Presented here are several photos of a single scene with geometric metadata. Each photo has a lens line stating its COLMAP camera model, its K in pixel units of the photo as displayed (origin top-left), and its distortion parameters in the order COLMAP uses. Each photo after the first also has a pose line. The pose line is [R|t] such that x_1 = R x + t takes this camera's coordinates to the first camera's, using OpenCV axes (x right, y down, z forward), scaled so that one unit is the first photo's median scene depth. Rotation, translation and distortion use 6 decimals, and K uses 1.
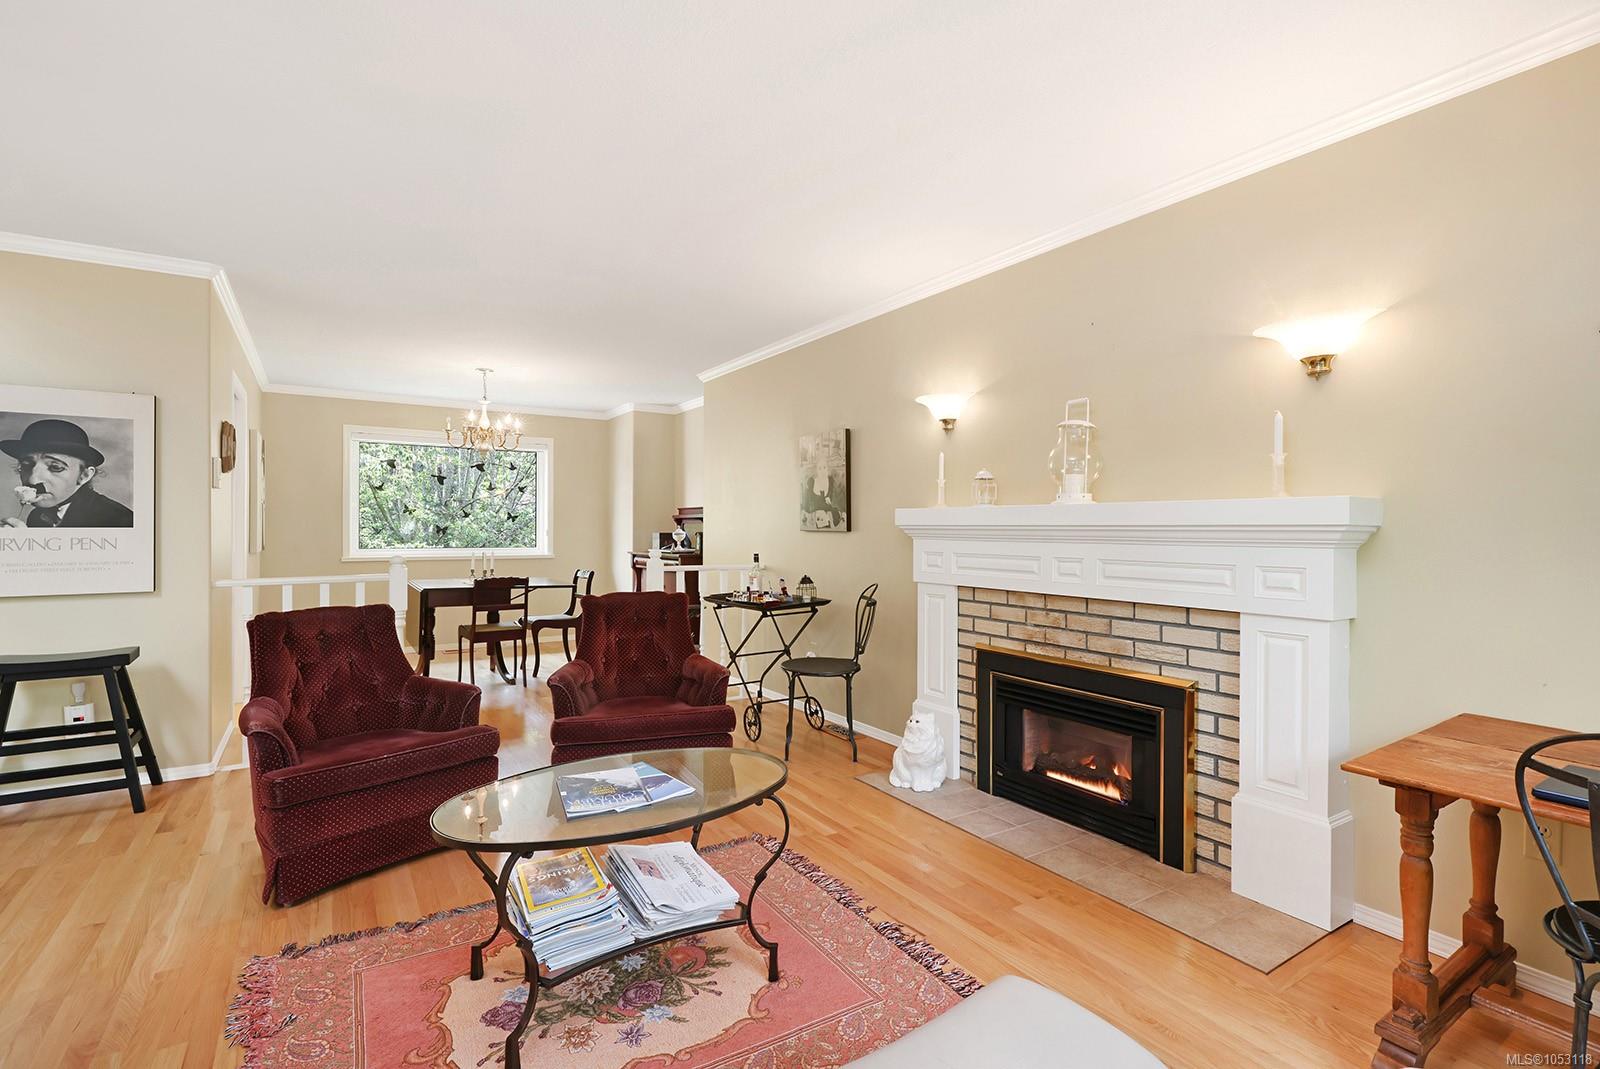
lens RADIAL K [[766.9, 0, 783.1], [0, 766.9, 529.2], [0, 0, 1]] dist [0.035247, -0.000308]
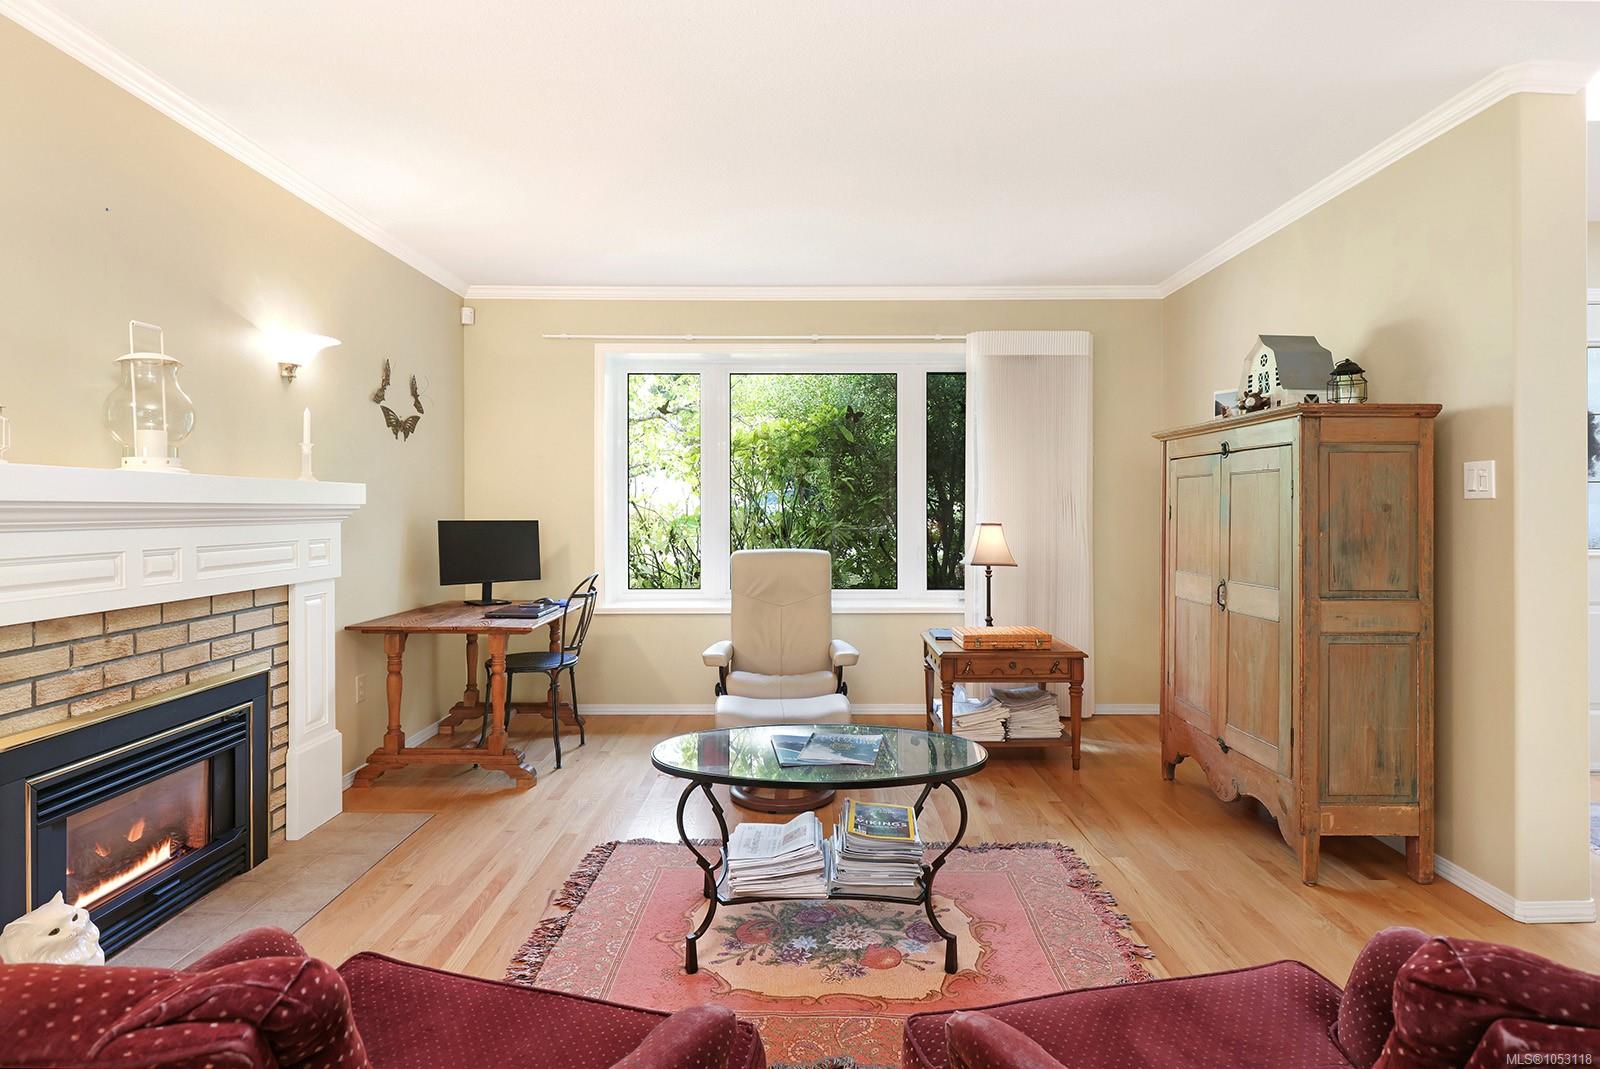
lens RADIAL K [[854.8, 0, 790.7], [0, 854.8, 515.4], [0, 0, 1]] dist [0.015514, -0.000292]
pose [[-0.851505, -0.007384, 0.524294, -0.481925], [-0.002806, 0.999951, 0.009525, -0.002378], [-0.524338, 0.006640, -0.851484, 1.243114]]
